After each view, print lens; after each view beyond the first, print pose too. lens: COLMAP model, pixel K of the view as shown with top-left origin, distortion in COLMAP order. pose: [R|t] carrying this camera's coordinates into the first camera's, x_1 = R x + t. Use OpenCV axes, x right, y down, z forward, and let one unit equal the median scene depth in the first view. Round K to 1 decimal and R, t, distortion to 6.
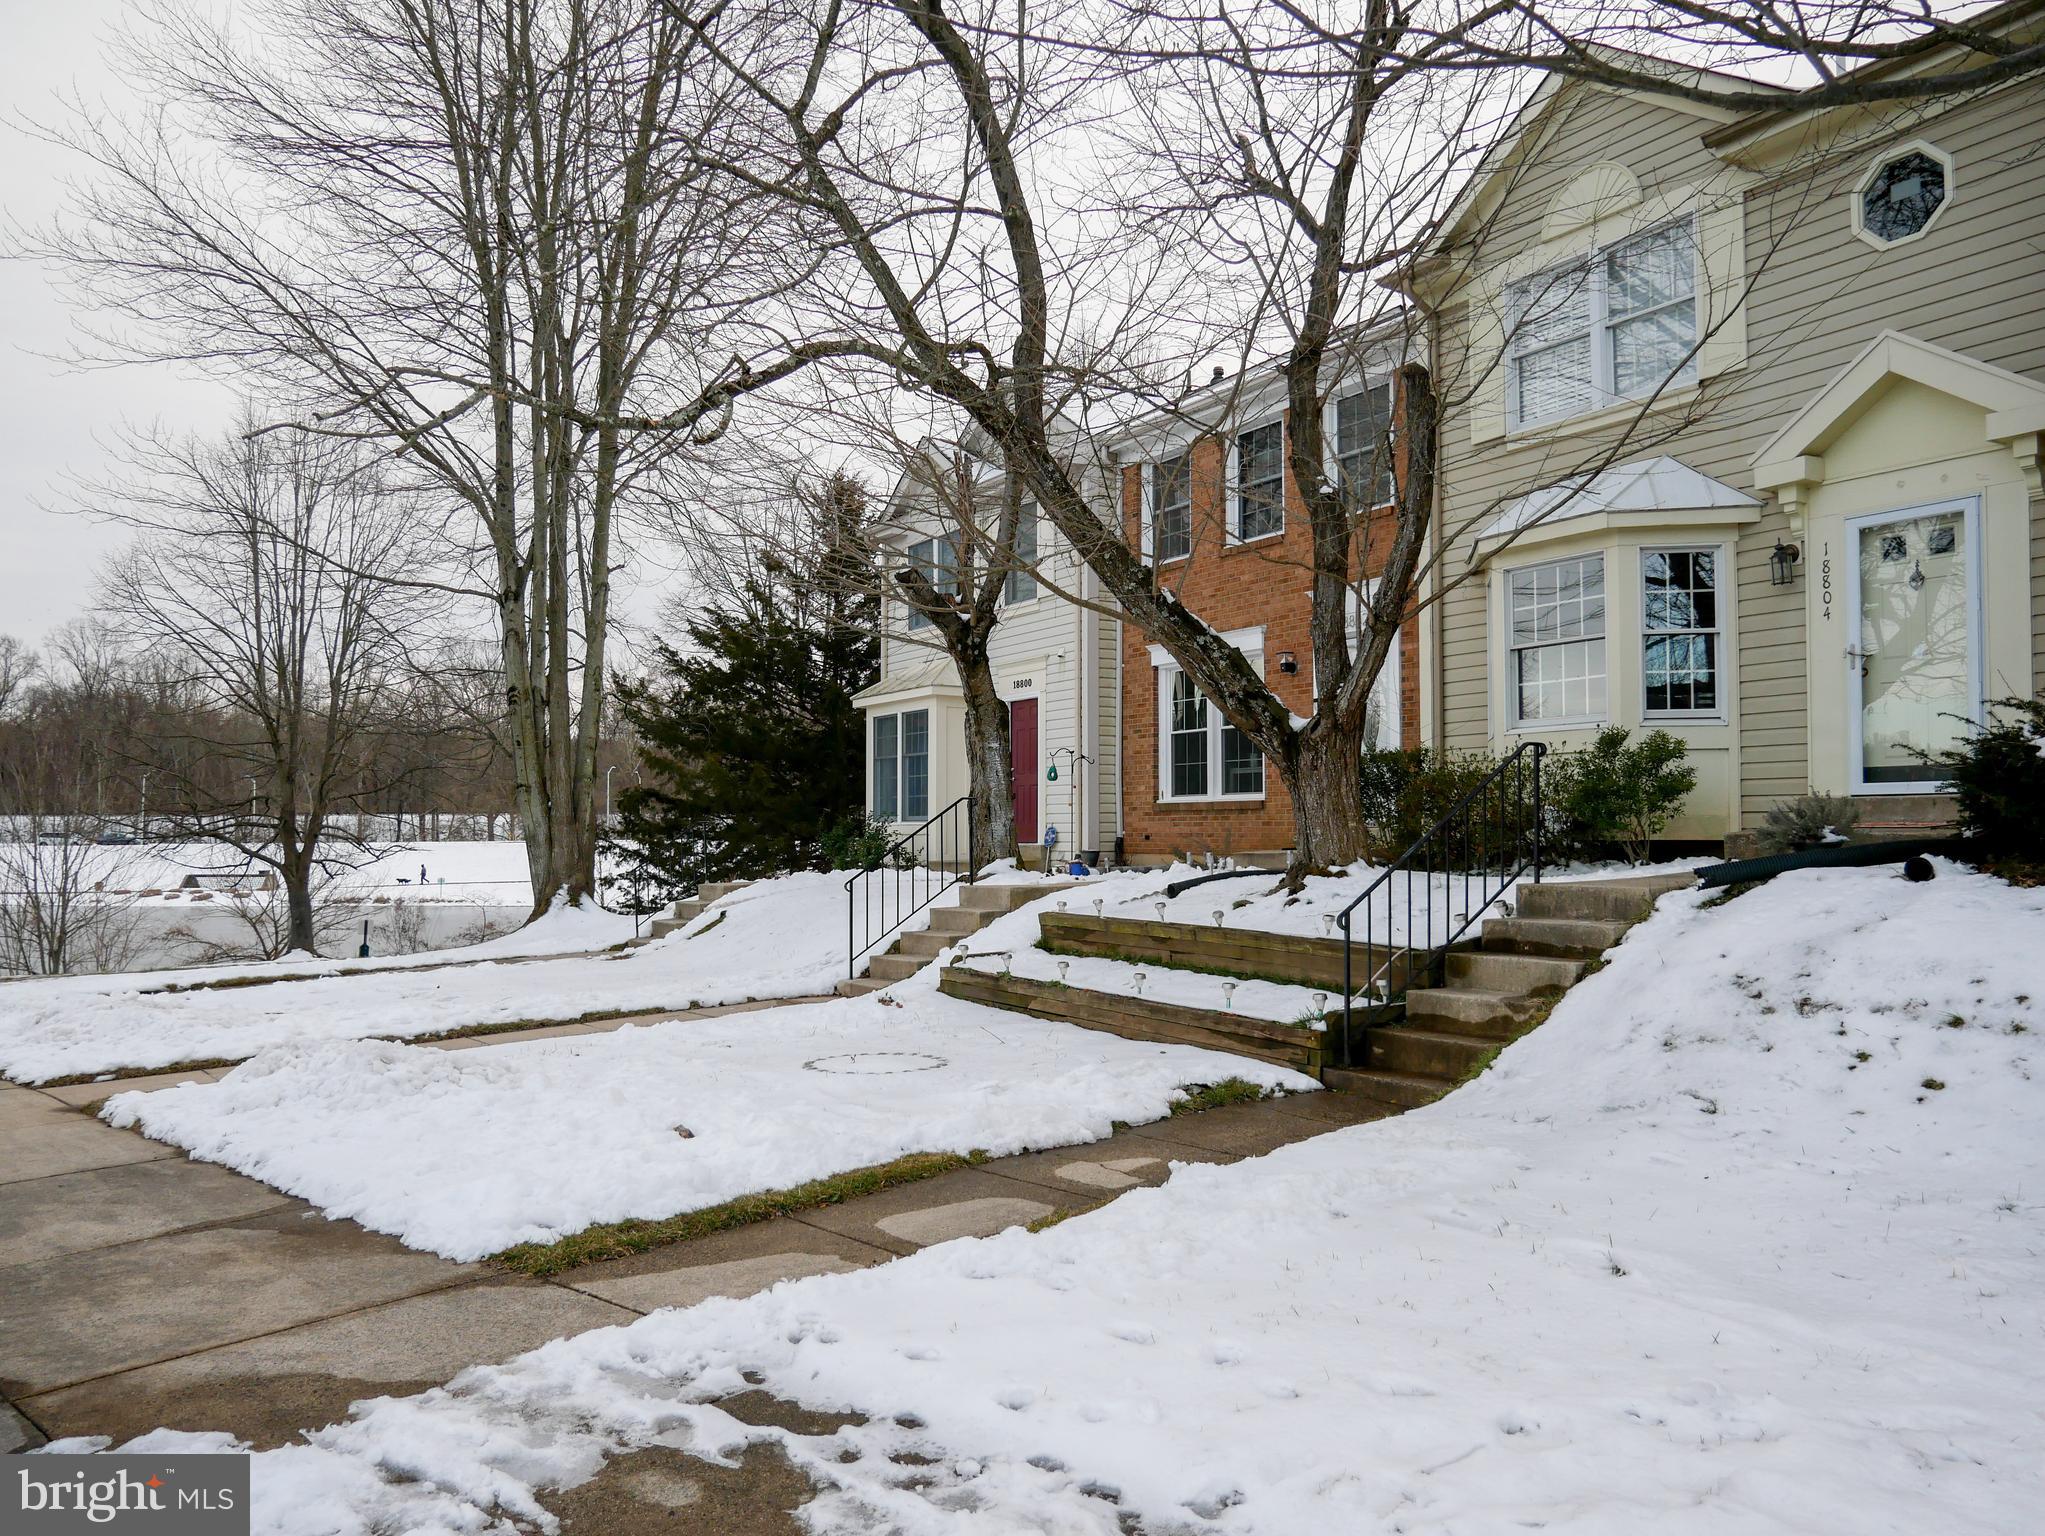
lens RADIAL K [[1483.9, 0, 1022.5], [0, 1483.9, 768.0], [0, 0, 1]] dist [-0.042820, 0.011700]
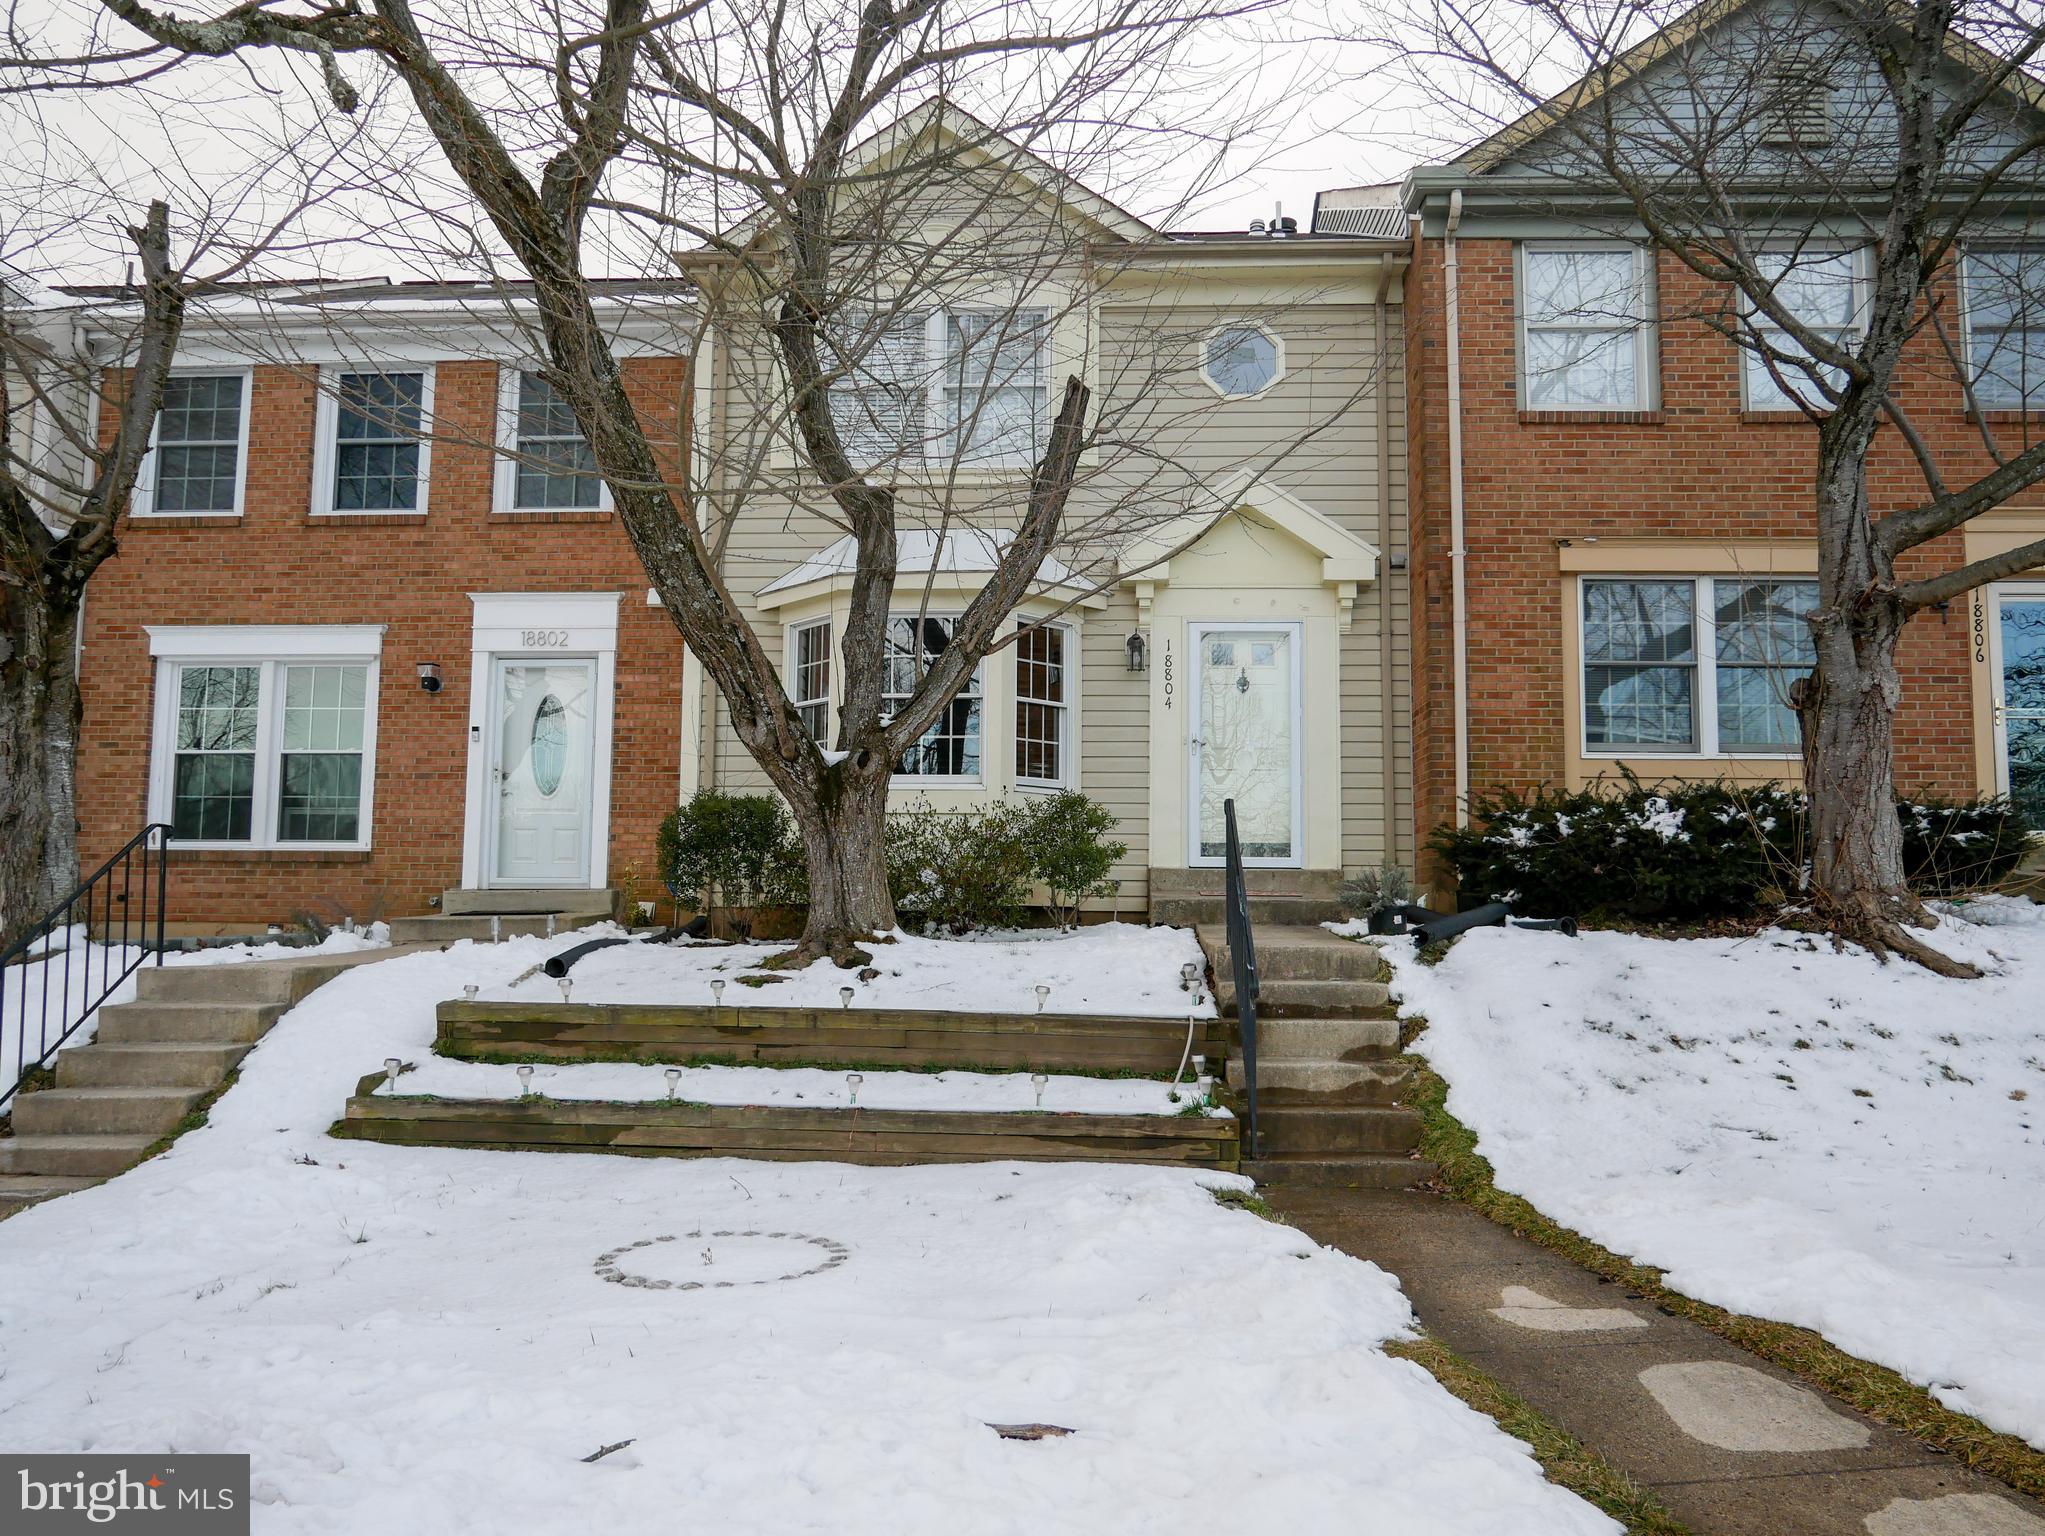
lens RADIAL K [[1483.9, 0, 1022.5], [0, 1483.9, 768.0], [0, 0, 1]] dist [-0.042820, 0.011700]
pose [[0.563290, 0.090603, 0.821277, -0.437100], [-0.045164, 0.995860, -0.078886, 0.037538], [-0.825024, 0.007343, 0.565050, 0.463869]]
